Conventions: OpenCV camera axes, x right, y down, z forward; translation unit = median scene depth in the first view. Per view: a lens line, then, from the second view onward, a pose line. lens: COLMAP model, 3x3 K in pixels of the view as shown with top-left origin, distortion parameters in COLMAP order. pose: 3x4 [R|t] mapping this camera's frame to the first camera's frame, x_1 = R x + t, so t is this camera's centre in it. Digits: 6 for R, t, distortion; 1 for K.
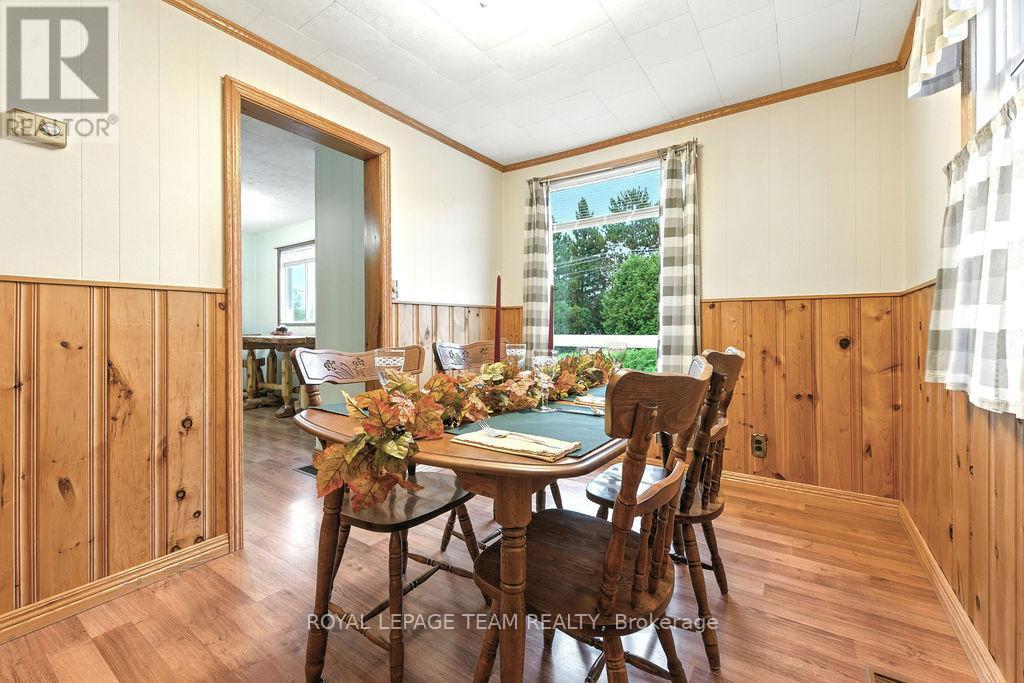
lens RADIAL K [[408.7, 0, 511.8], [0, 408.7, 334.3], [0, 0, 1]] dist [-0.000810, -0.000274]
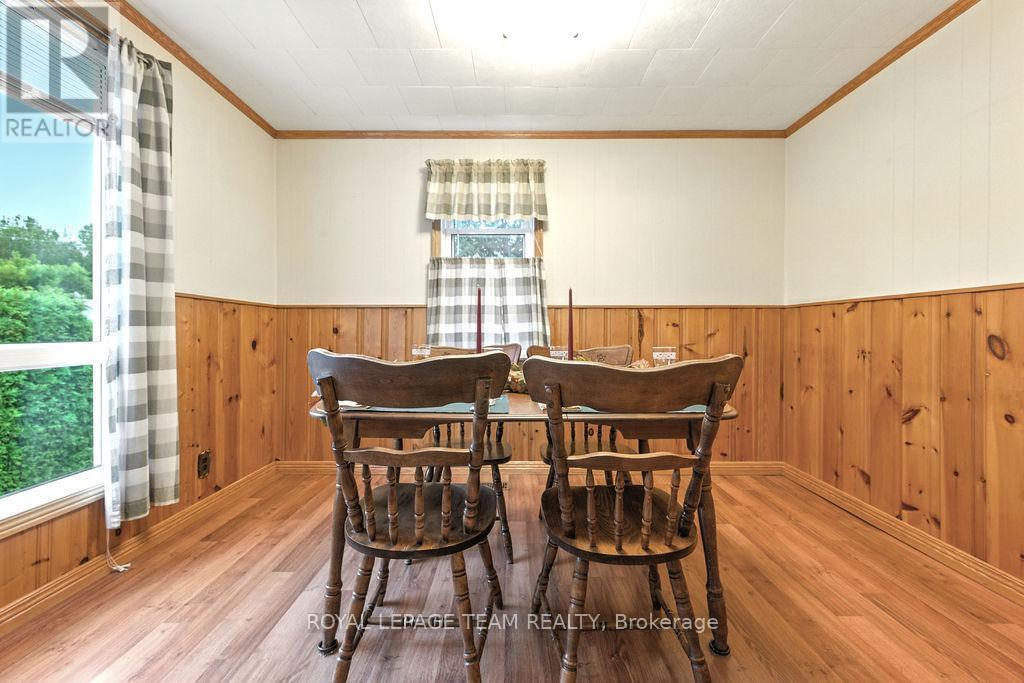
lens RADIAL K [[408.7, 0, 511.8], [0, 408.7, 334.3], [0, 0, 1]] dist [-0.000810, -0.000274]
pose [[-0.551627, -0.002641, 0.834086, -0.519590], [0.004991, 0.999967, 0.006467, -0.010369], [-0.834076, 0.007730, -0.551596, 0.975722]]
